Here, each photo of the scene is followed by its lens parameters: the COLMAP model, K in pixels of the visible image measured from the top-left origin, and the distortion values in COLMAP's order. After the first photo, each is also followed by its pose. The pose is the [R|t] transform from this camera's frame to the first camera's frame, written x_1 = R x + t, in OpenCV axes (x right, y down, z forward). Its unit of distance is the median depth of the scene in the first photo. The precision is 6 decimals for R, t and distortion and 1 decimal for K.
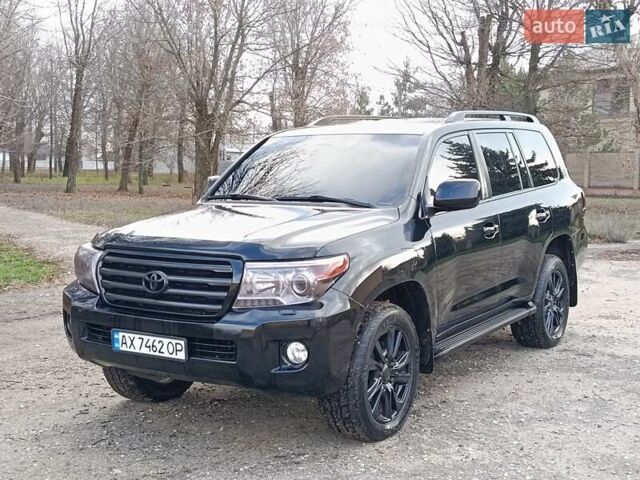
lens RADIAL K [[875.9, 0, 322.7], [0, 875.9, 239.5], [0, 0, 1]] dist [0.119016, -0.096067]
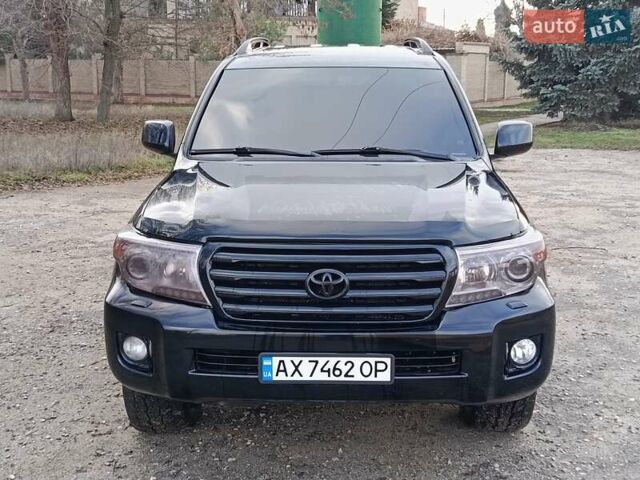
lens RADIAL K [[875.9, 0, 322.7], [0, 875.9, 239.5], [0, 0, 1]] dist [0.119016, -0.096067]
pose [[0.852744, -0.100382, 0.512592, -0.571832], [0.044857, 0.991808, 0.119604, -0.078013], [-0.520399, -0.078998, 0.850261, 0.379100]]
